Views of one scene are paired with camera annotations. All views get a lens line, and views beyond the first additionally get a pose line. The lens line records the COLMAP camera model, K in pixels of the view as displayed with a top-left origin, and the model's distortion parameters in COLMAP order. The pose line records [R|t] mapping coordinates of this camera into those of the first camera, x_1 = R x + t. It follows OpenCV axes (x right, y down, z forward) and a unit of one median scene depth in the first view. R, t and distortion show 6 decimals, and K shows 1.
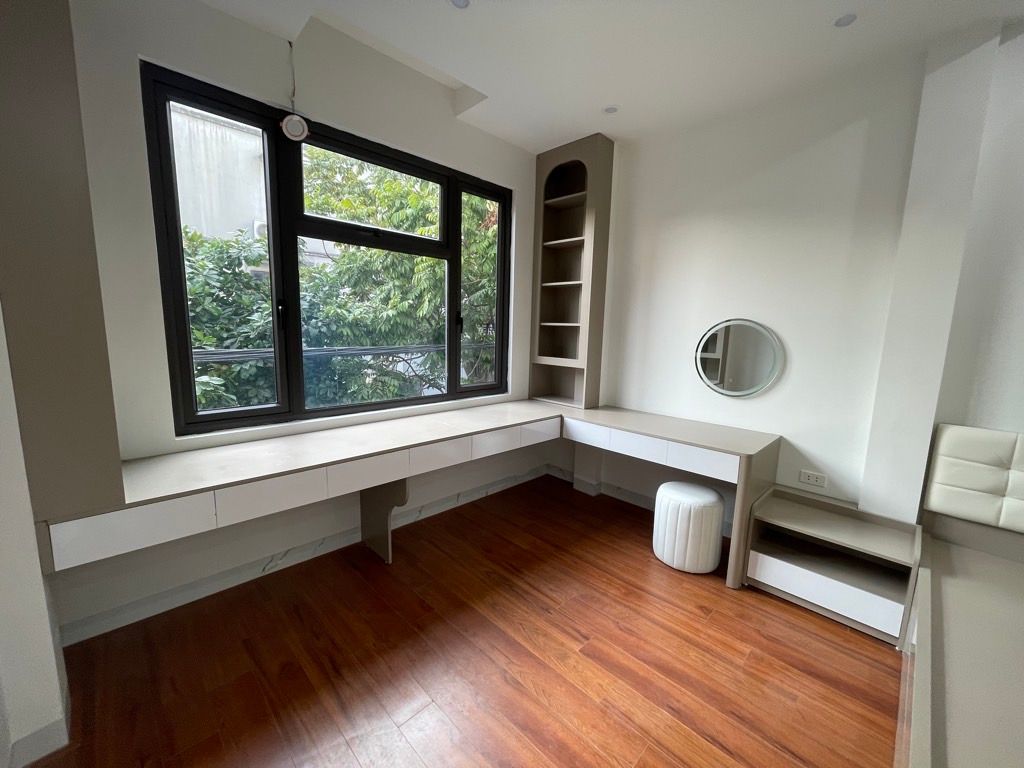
lens RADIAL K [[410.1, 0, 506.5], [0, 410.1, 385.7], [0, 0, 1]] dist [-0.006791, 0.000301]
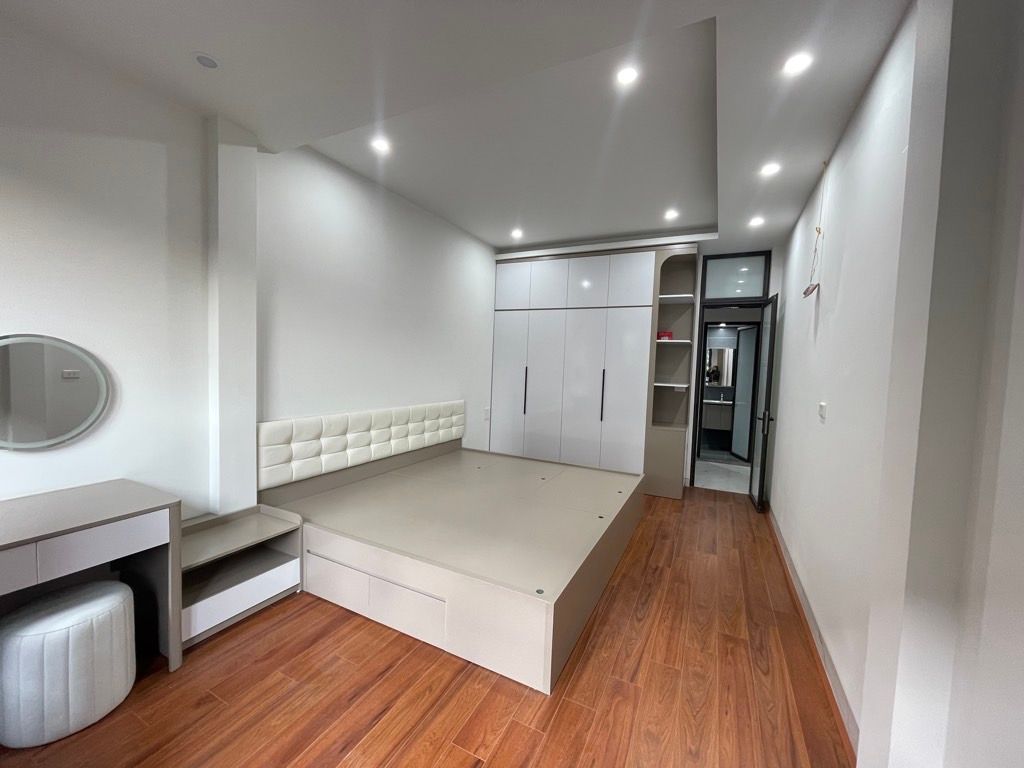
lens RADIAL K [[410.1, 0, 506.5], [0, 410.1, 385.7], [0, 0, 1]] dist [-0.006791, 0.000301]
pose [[-0.328637, -0.087369, 0.940406, -0.473457], [0.101922, 0.986616, 0.127280, -0.124045], [-0.938941, 0.137677, -0.315334, 0.695307]]
